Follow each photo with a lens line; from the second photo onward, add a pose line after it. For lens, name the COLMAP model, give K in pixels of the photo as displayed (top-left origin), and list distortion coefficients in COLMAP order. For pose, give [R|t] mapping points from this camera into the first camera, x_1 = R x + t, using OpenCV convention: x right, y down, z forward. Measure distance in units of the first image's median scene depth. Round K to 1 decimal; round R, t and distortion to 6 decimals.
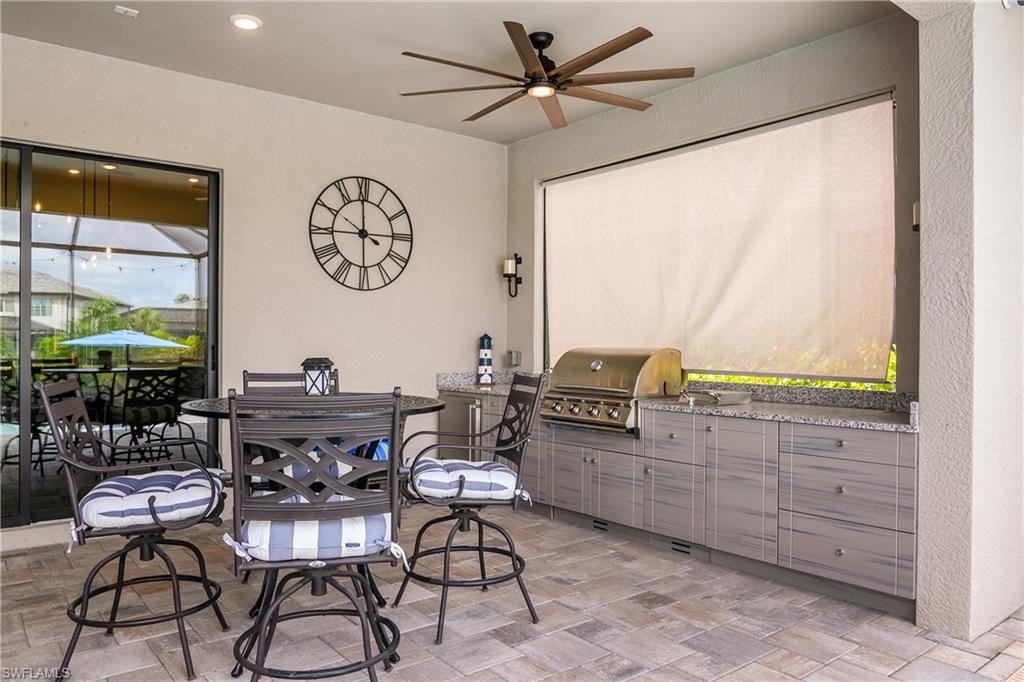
lens RADIAL K [[704.0, 0, 512.9], [0, 704.0, 347.1], [0, 0, 1]] dist [-0.001229, -0.002785]
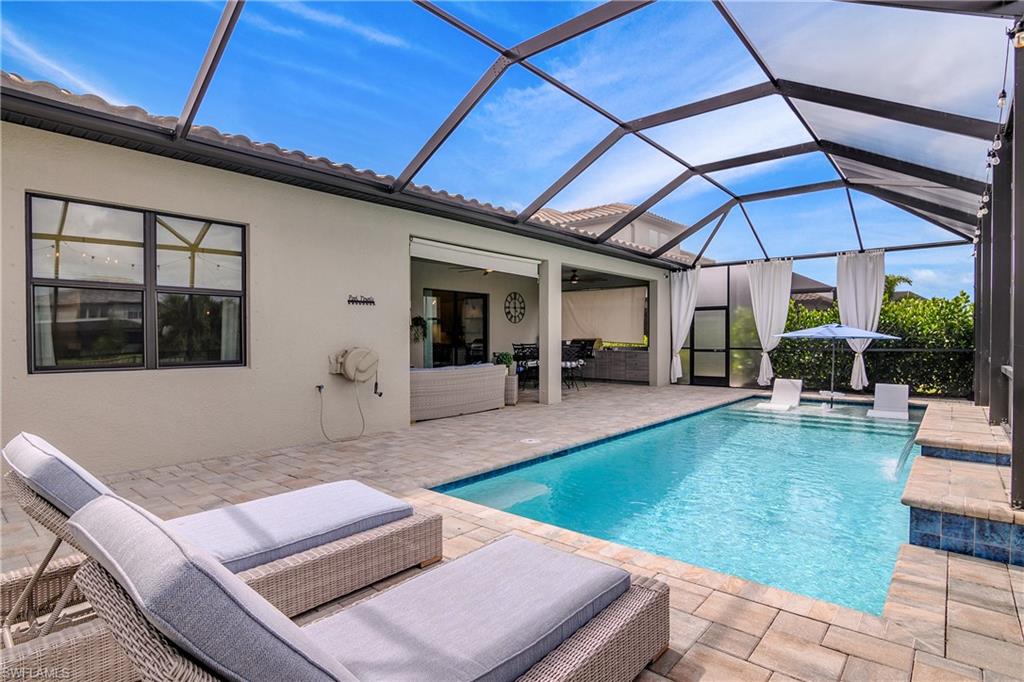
lens RADIAL K [[498.3, 0, 510.8], [0, 498.3, 342.8], [0, 0, 1]] dist [-0.024901, 0.002330]
pose [[0.976239, -0.010500, 0.216441, -0.822816], [0.007400, 0.999858, 0.015132, -0.017632], [-0.216569, -0.013171, 0.976178, -1.589475]]
